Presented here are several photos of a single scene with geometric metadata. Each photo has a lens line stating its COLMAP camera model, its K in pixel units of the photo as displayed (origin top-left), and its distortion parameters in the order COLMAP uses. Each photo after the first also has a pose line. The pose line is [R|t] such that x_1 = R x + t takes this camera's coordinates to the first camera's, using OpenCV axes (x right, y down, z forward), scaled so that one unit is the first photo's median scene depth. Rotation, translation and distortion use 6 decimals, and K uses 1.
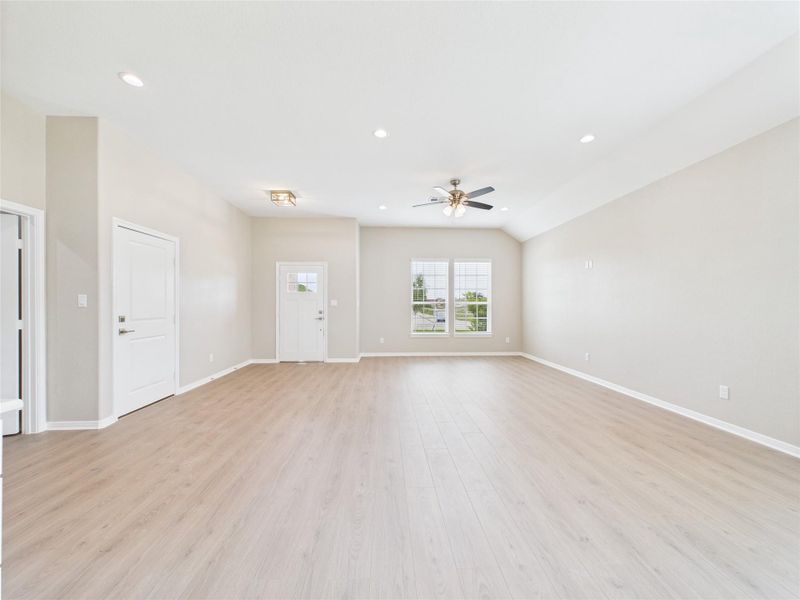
lens RADIAL K [[321.8, 0, 399.3], [0, 321.8, 303.7], [0, 0, 1]] dist [0.002205, 0.000068]
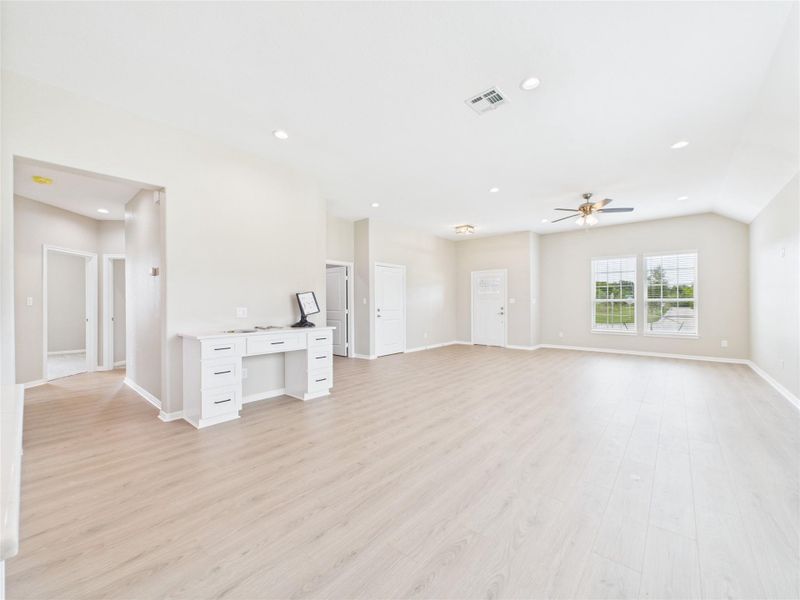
lens RADIAL K [[321.8, 0, 399.7], [0, 321.8, 303.4], [0, 0, 1]] dist [0.002205, 0.000068]
pose [[0.729803, -0.002861, -0.683652, 0.387449], [0.006873, 0.999971, 0.003152, -0.000604], [0.683623, -0.006999, 0.729802, -0.248664]]
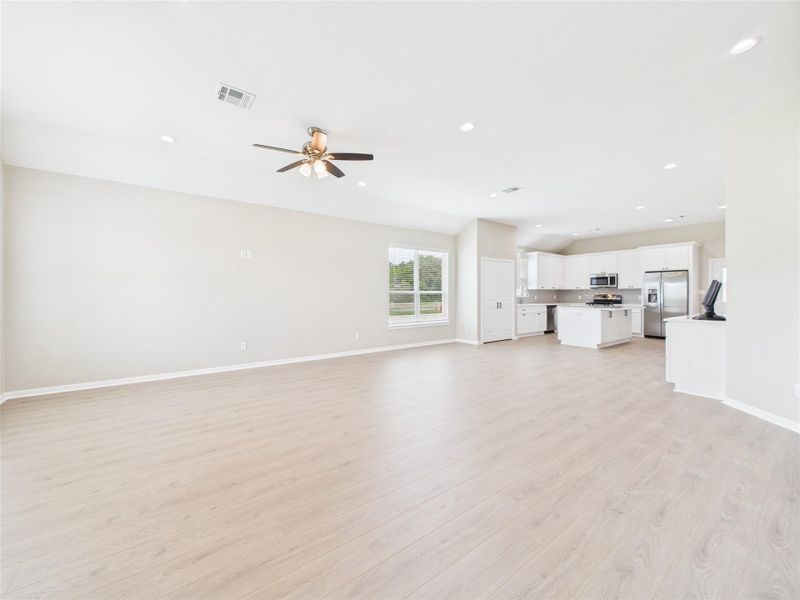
lens RADIAL K [[321.8, 0, 400.0], [0, 321.8, 295.5], [0, 0, 1]] dist [0.002205, 0.000068]
pose [[-0.565462, -0.001274, 0.824774, -0.462245], [-0.002524, 0.999997, -0.000186, 0.005544], [-0.824771, -0.002186, -0.565463, 1.039058]]
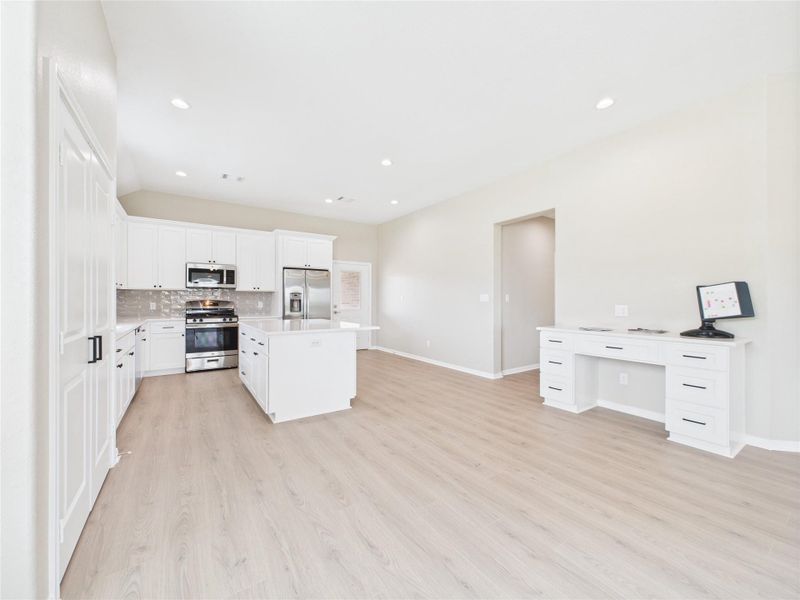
lens RADIAL K [[321.8, 0, 399.2], [0, 321.8, 301.3], [0, 0, 1]] dist [0.002205, 0.000068]
pose [[-0.851526, -0.001523, -0.524311, 0.362962], [-0.000793, 0.999998, -0.001617, 0.002082], [0.524312, -0.000961, -0.851526, 0.306177]]
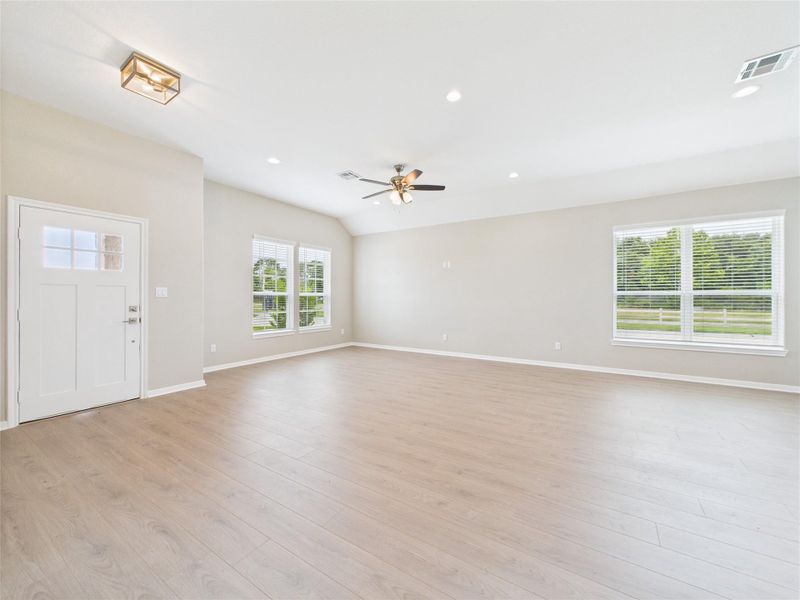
lens RADIAL K [[321.8, 0, 400.9], [0, 321.8, 297.9], [0, 0, 1]] dist [0.002205, 0.000068]
pose [[0.576648, -0.002207, 0.816989, -0.496921], [-0.004844, 0.999970, 0.006120, 0.002372], [-0.816978, -0.007486, 0.576620, 0.365478]]
